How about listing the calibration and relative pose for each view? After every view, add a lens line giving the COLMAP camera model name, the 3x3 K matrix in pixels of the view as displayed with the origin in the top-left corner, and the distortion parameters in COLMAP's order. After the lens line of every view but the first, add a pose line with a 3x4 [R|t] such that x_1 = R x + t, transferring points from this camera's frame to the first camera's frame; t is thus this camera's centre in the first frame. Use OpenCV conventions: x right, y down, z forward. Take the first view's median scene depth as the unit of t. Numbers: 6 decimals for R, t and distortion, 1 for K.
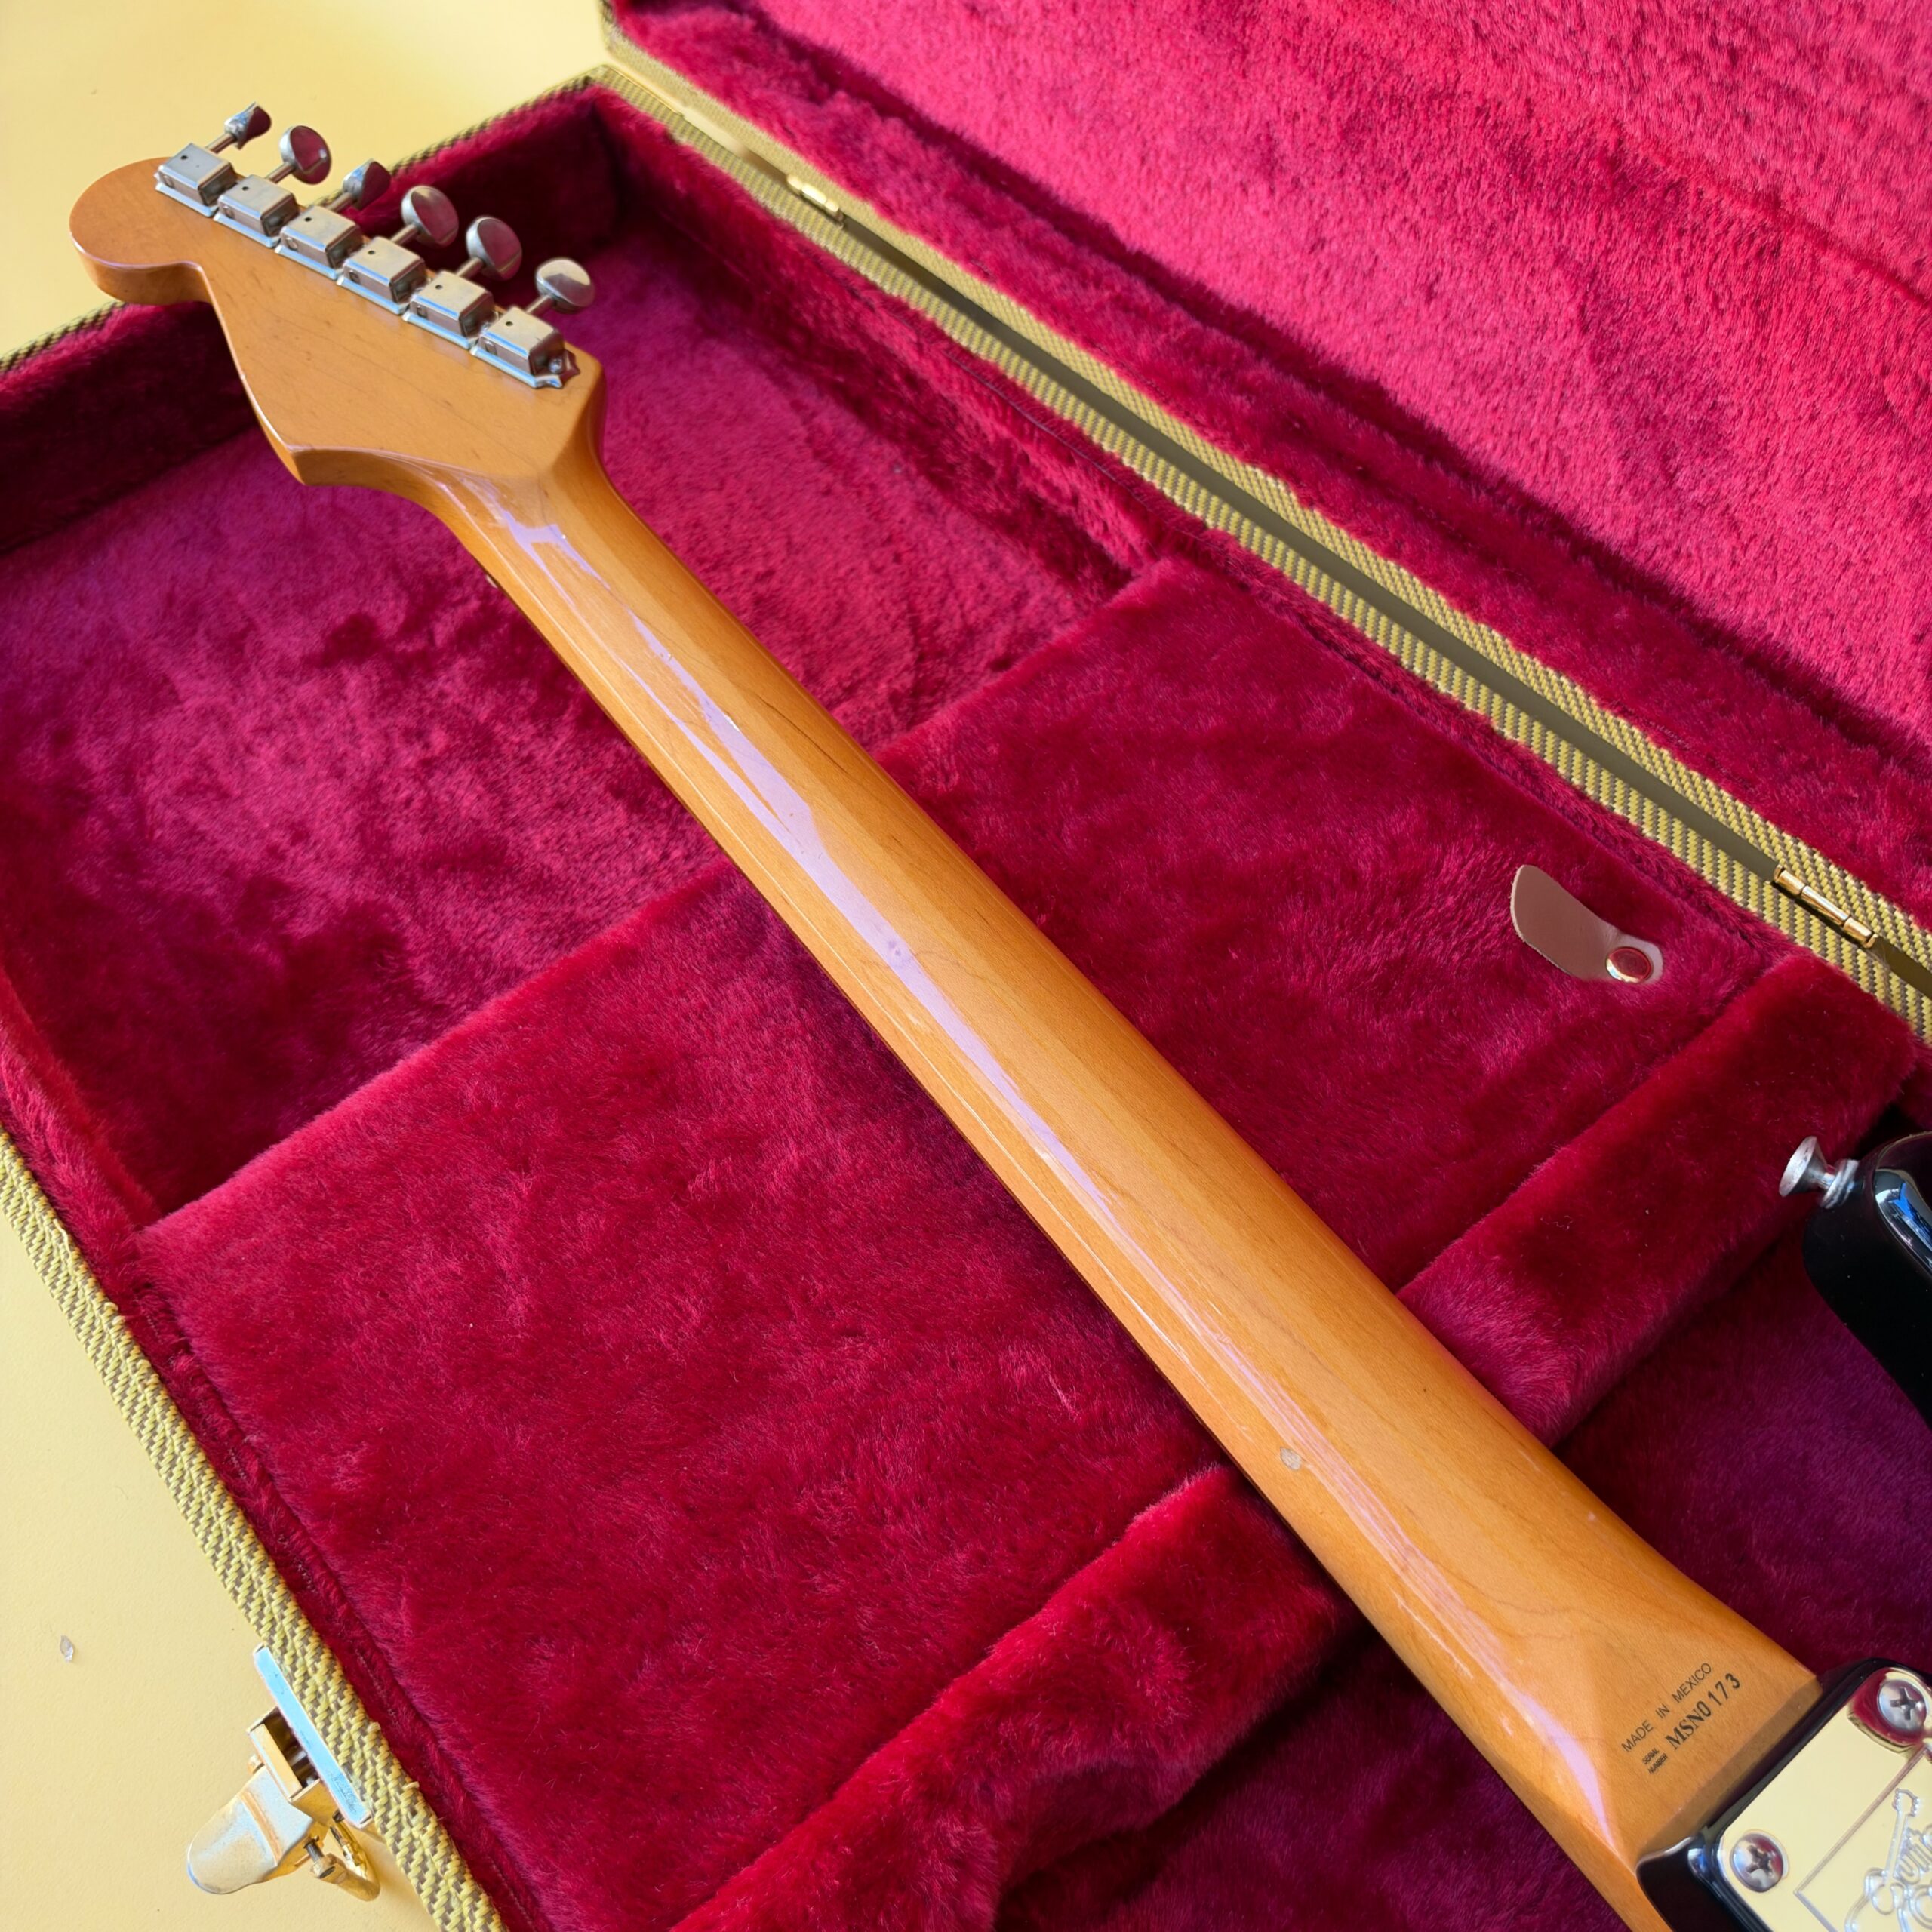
lens RADIAL K [[1922.1, 0, 959.2], [0, 1922.1, 976.5], [0, 0, 1]] dist [-0.016862, -0.013121]
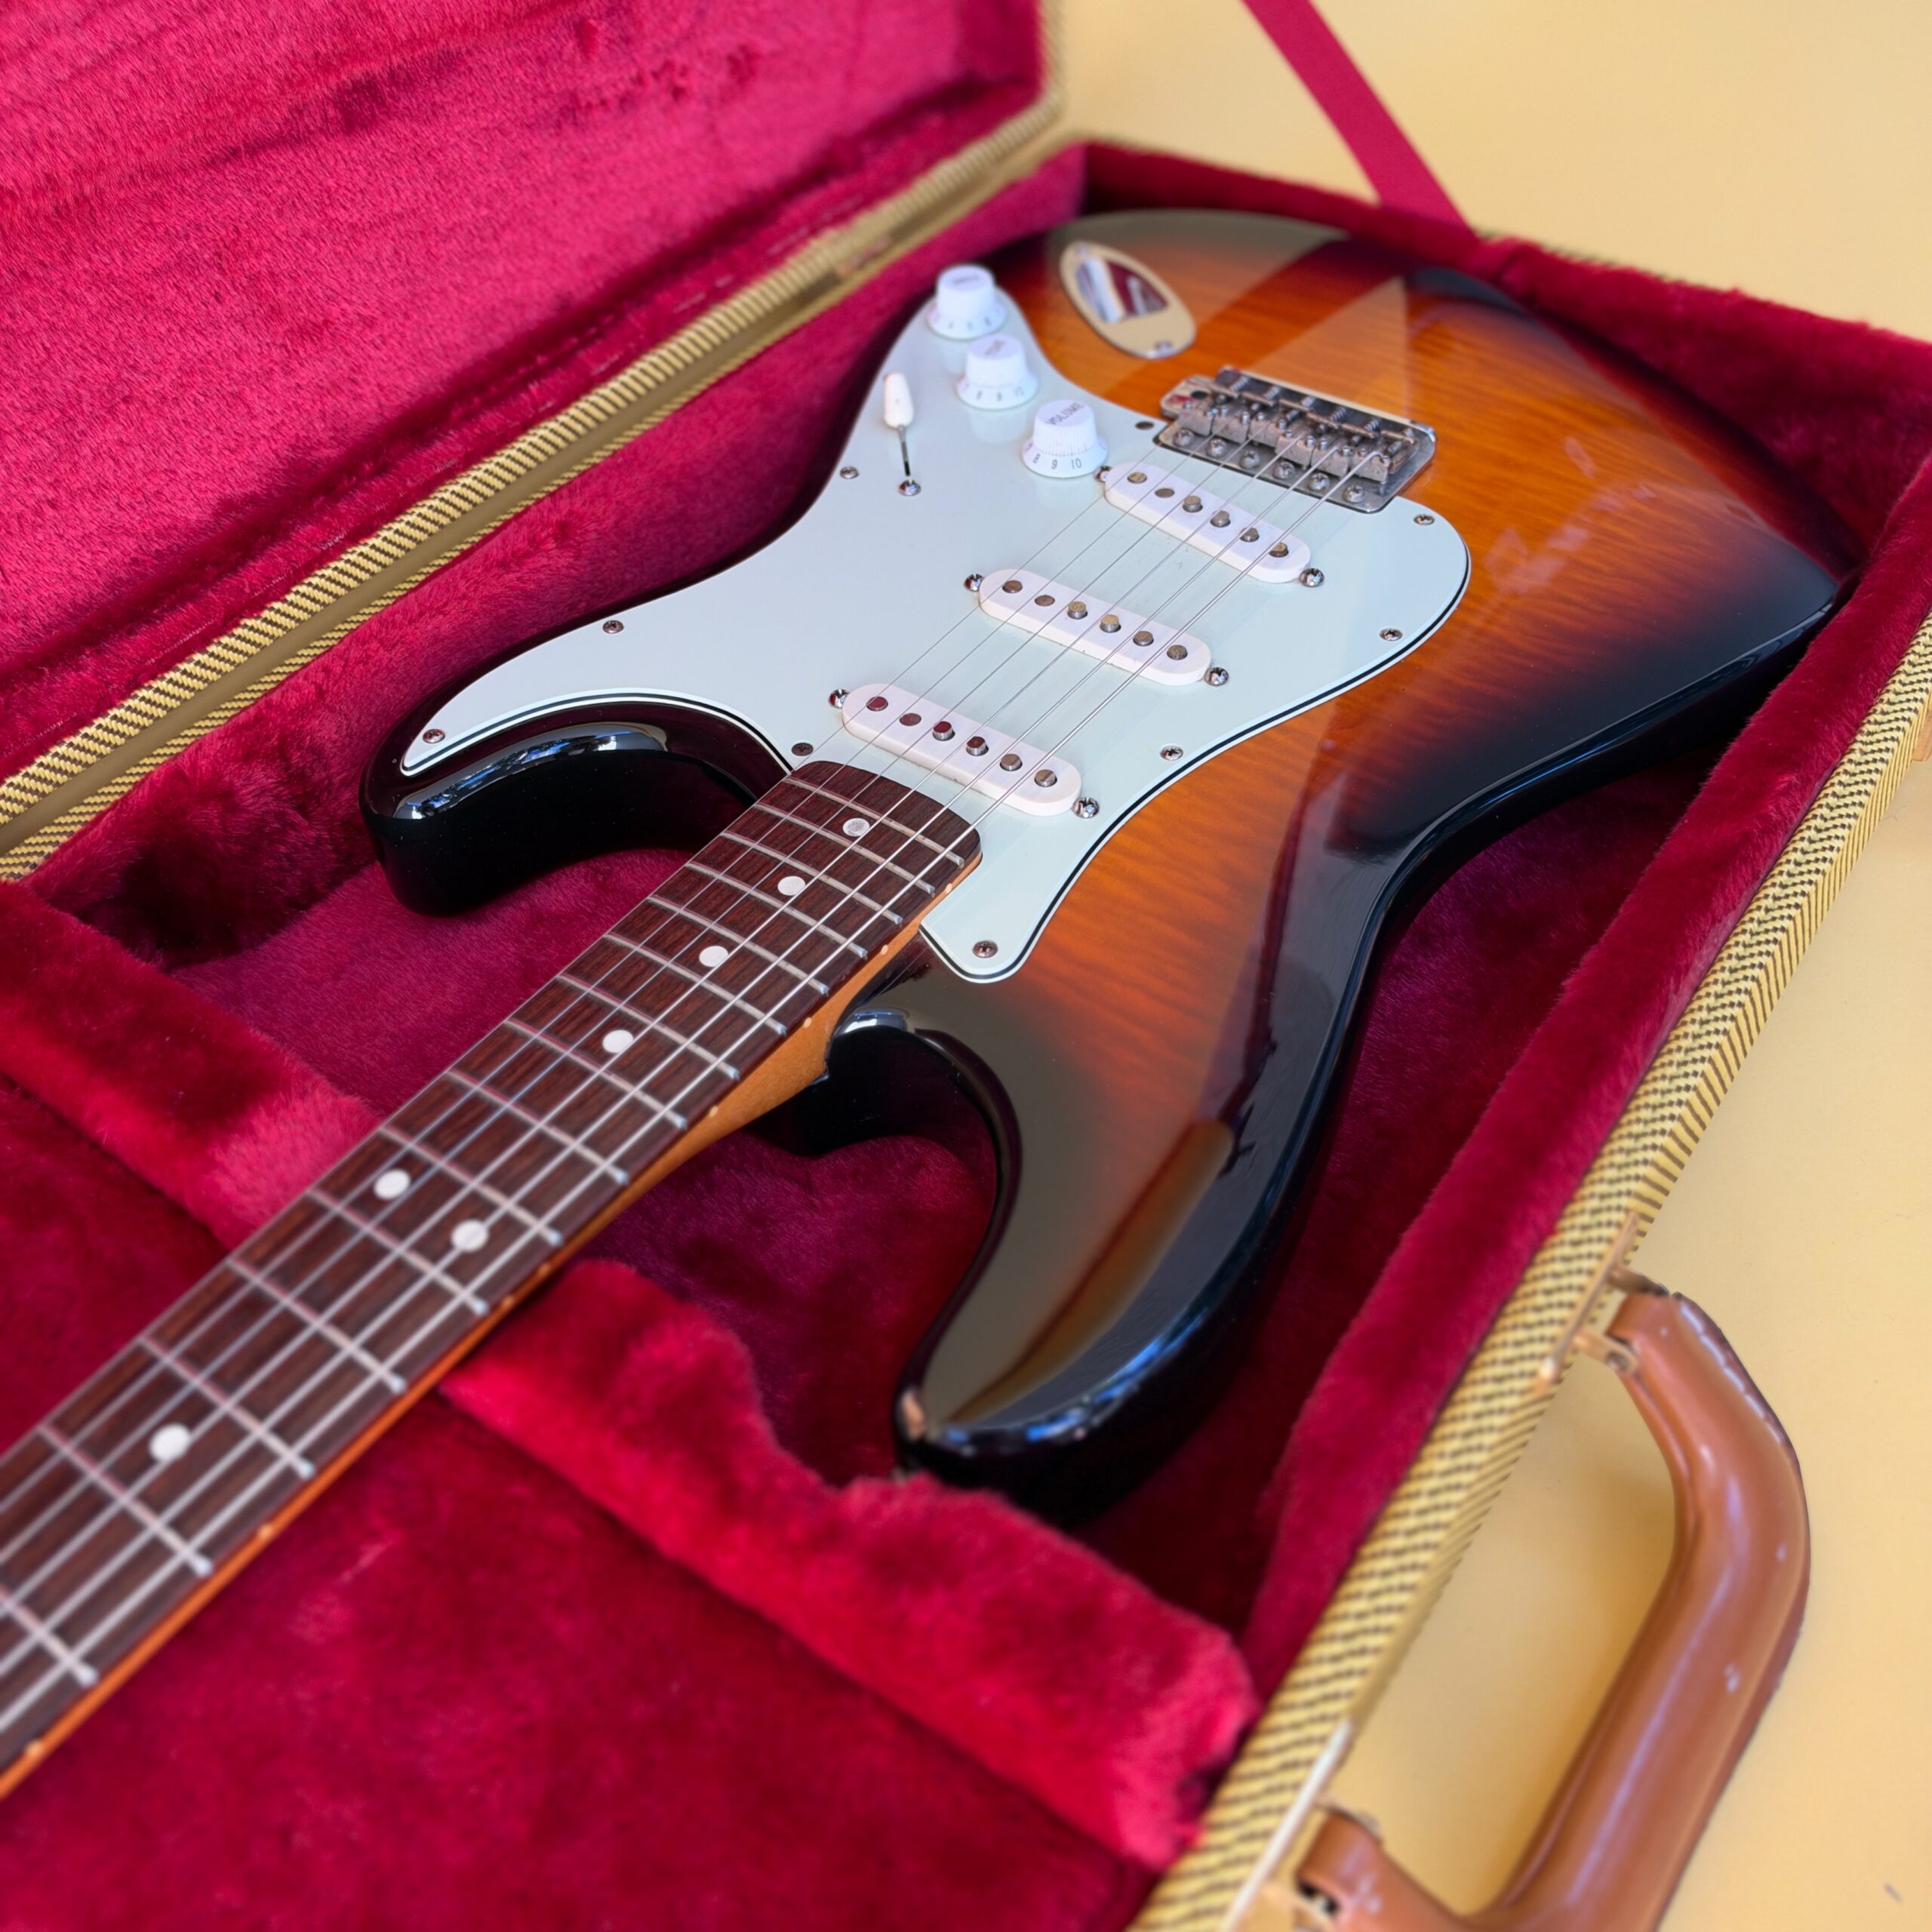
lens RADIAL K [[1922.1, 0, 959.2], [0, 1922.1, 976.5], [0, 0, 1]] dist [-0.016862, -0.013121]
pose [[-0.243389, -0.660555, 0.710232, -0.404551], [0.835713, 0.228835, 0.499219, -0.037055], [-0.492287, 0.715054, 0.496338, 0.249177]]
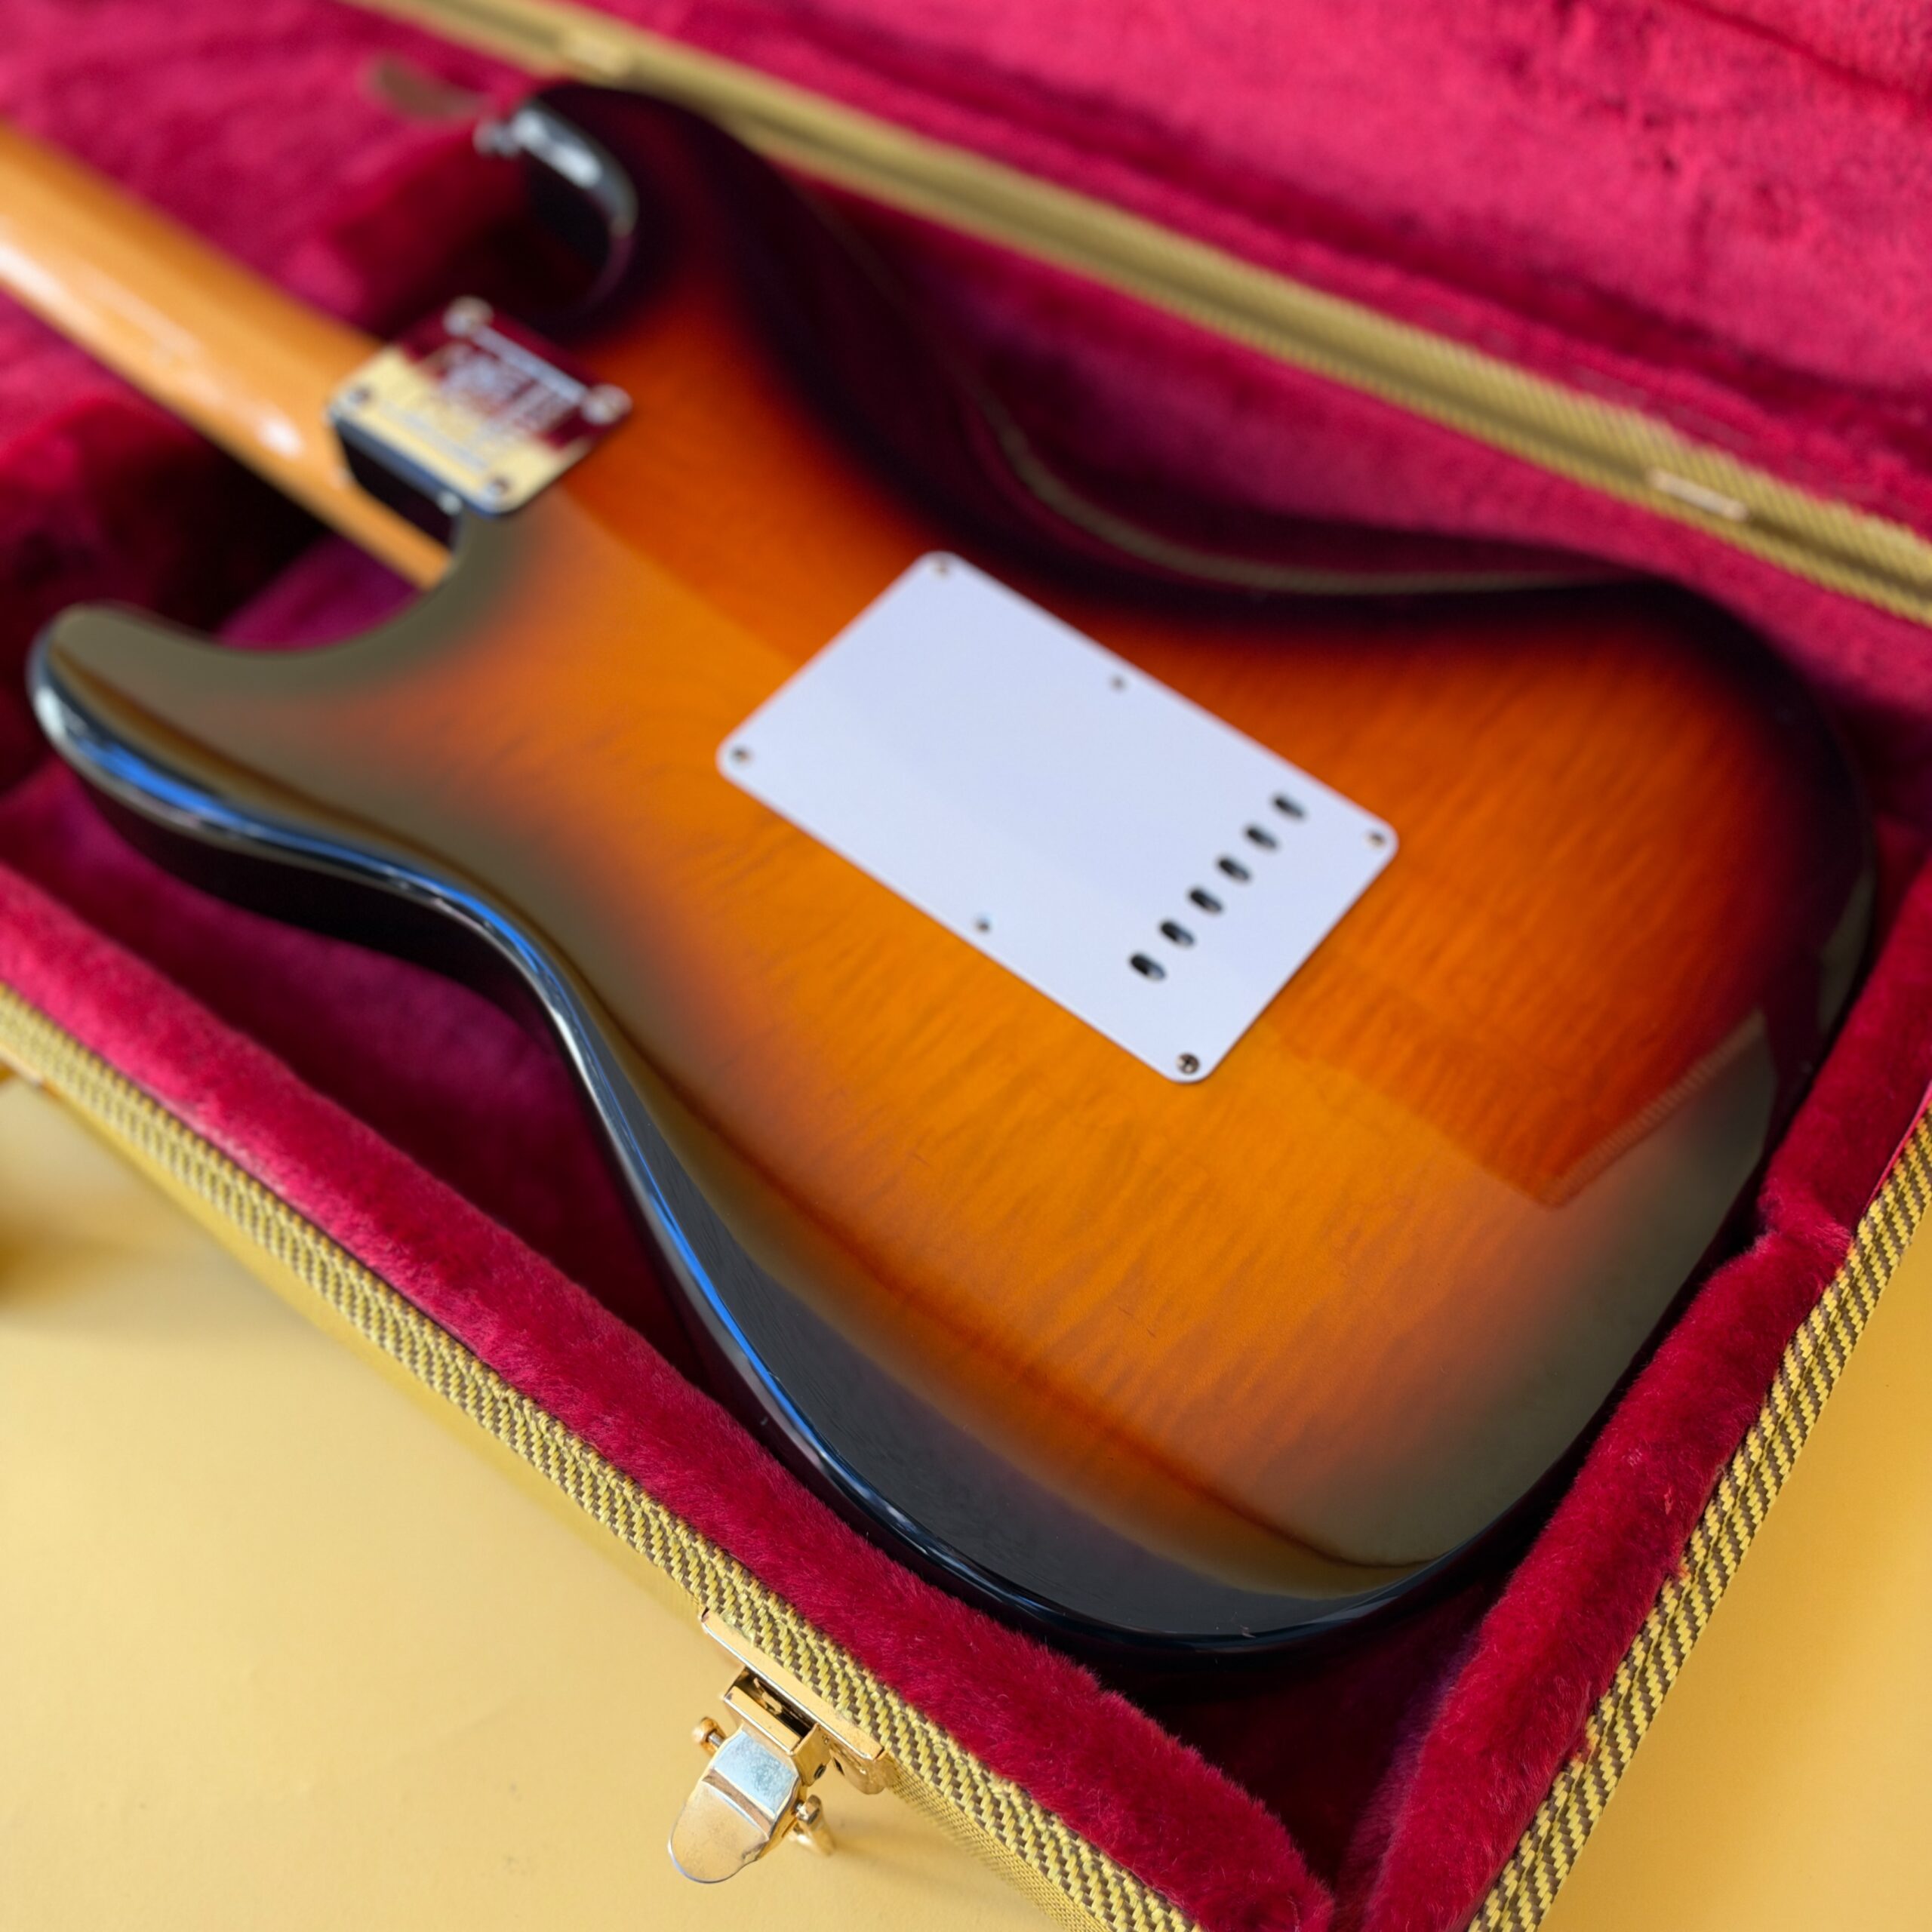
lens RADIAL K [[1892.9, 0, 964.8], [0, 1892.9, 963.4], [0, 0, 1]] dist [0.120868, -0.340709]
pose [[0.973192, -0.192204, 0.126311, 0.429562], [0.193297, 0.981133, 0.003659, 0.712640], [-0.124631, 0.020855, 0.991984, -0.453794]]
